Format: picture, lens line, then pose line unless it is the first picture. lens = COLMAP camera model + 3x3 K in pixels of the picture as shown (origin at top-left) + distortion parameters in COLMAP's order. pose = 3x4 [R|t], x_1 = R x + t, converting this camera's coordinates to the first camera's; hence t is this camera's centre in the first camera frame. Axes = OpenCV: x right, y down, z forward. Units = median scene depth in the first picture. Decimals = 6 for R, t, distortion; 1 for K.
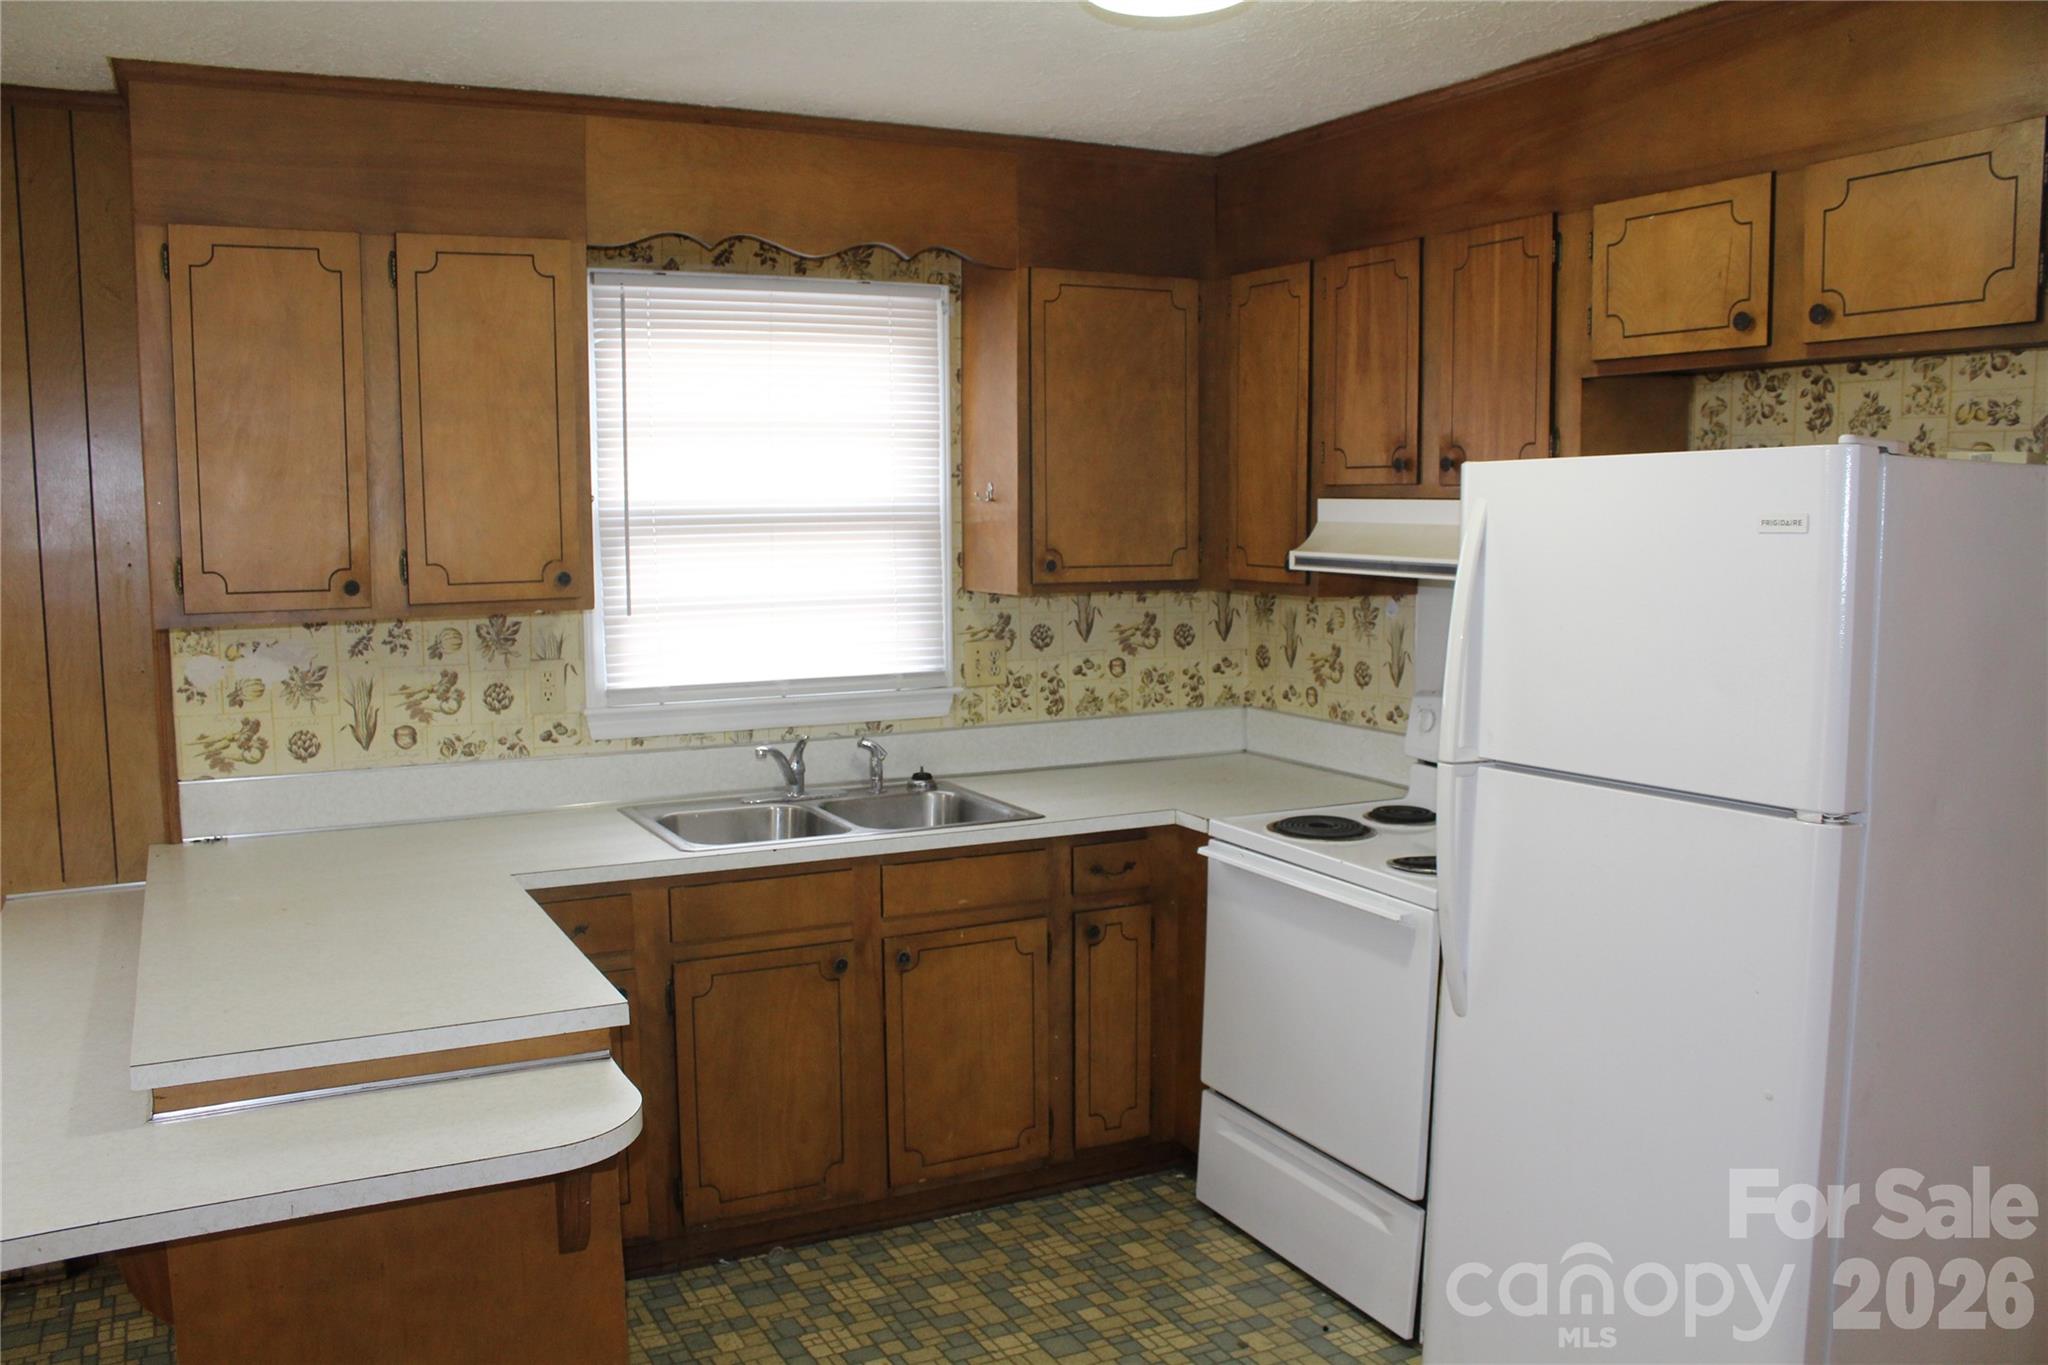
lens RADIAL K [[1679.2, 0, 1024.0], [0, 1679.2, 682.5], [0, 0, 1]] dist [-0.146092, 0.138036]
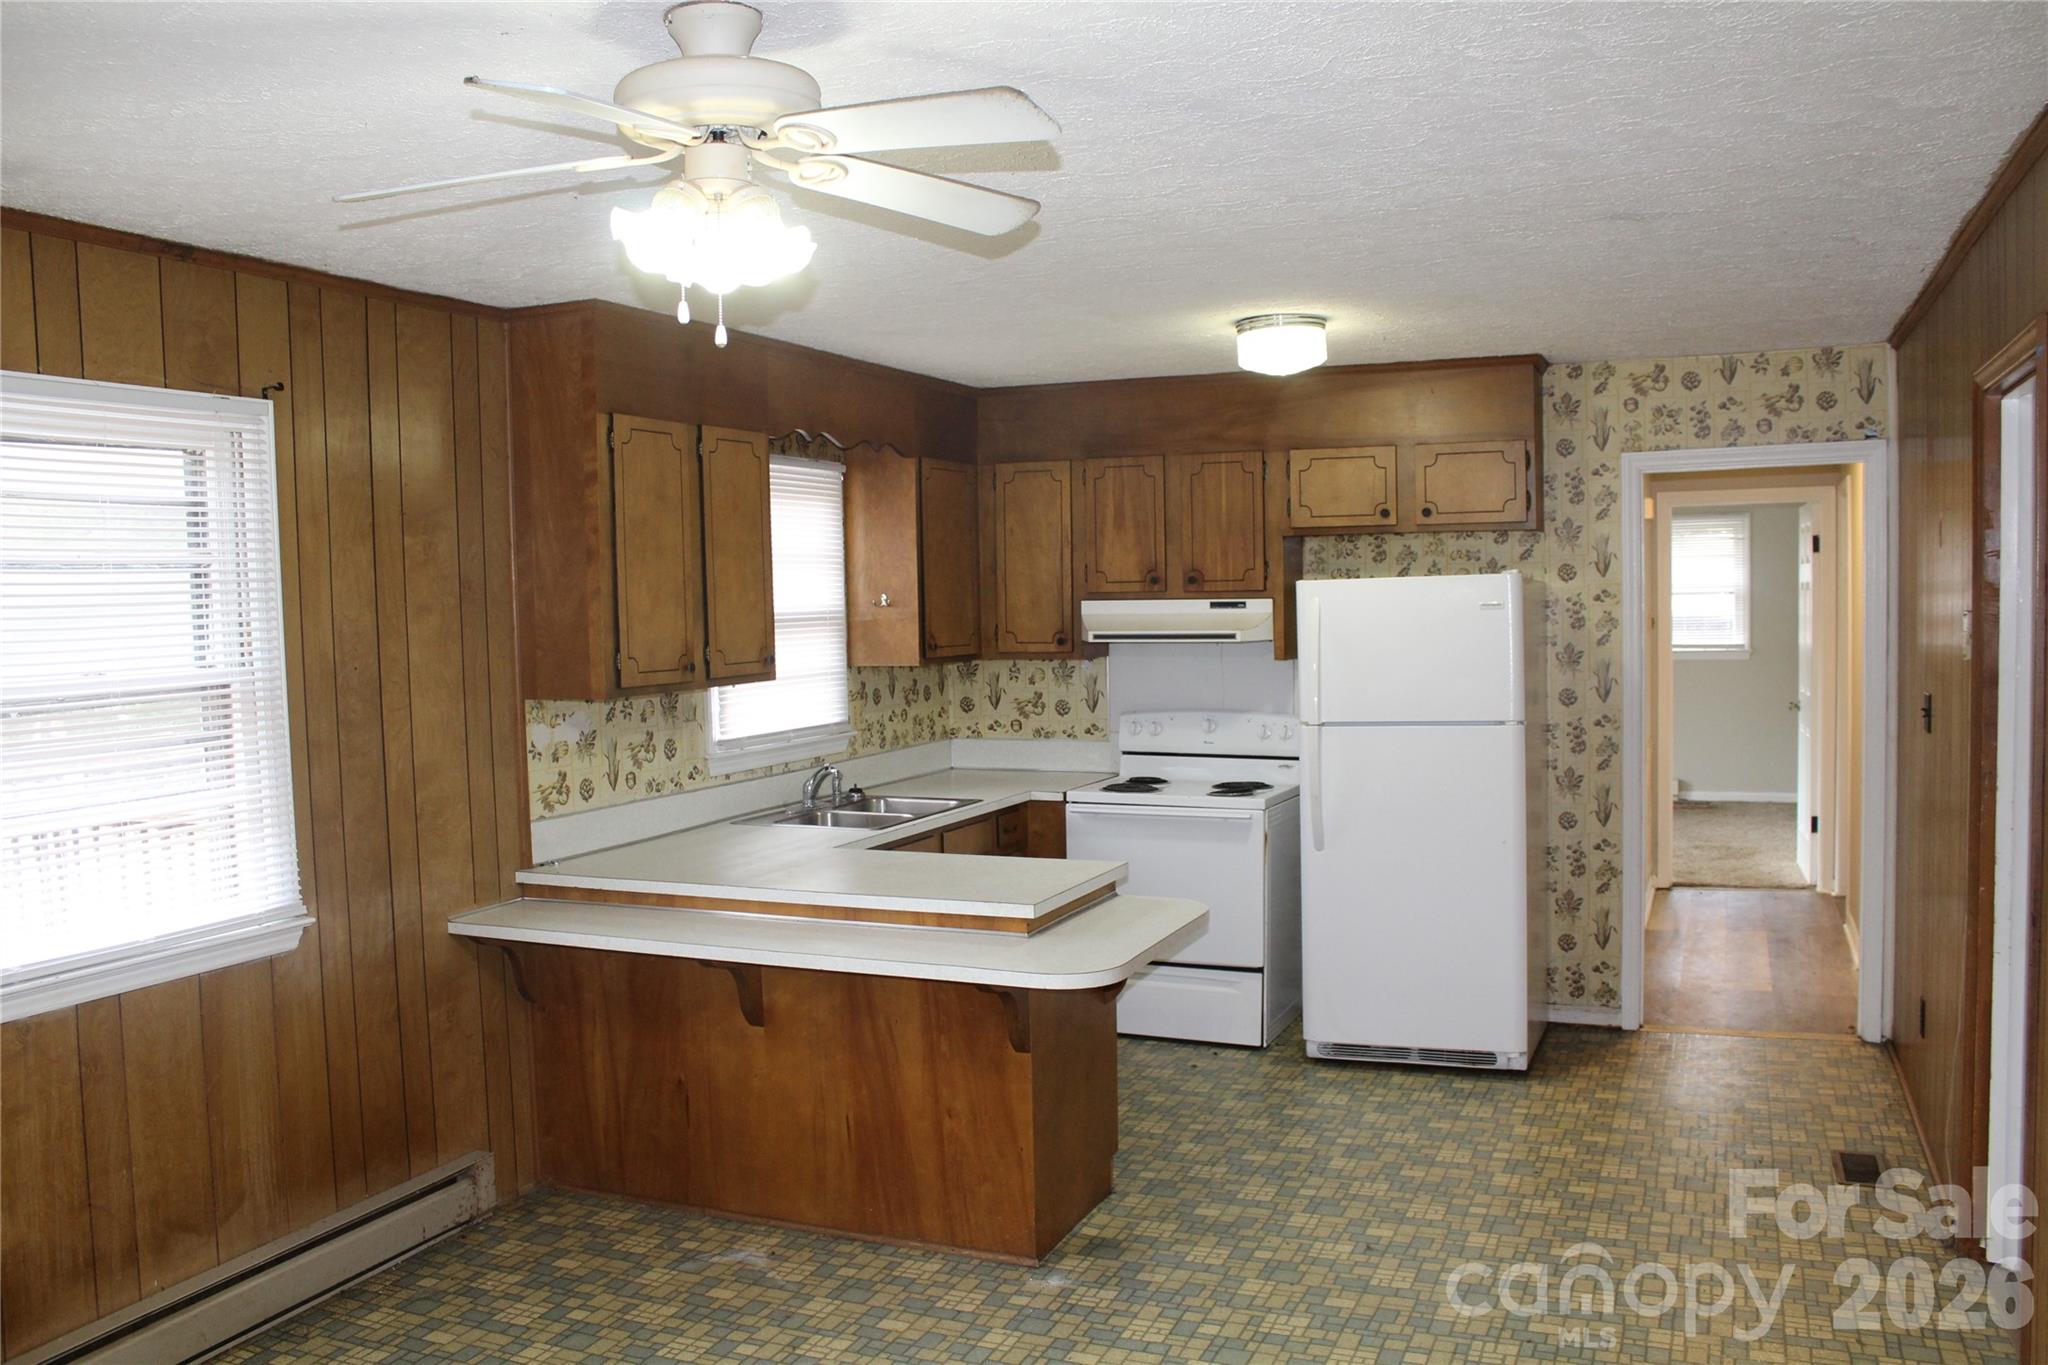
lens RADIAL K [[1716.7, 0, 1024.0], [0, 1716.7, 682.5], [0, 0, 1]] dist [-0.054046, 0.007386]
pose [[0.767026, -0.043026, 0.640172, -1.029710], [0.084134, 0.995879, -0.033872, 0.027804], [-0.636076, 0.079841, 0.767484, -0.305528]]
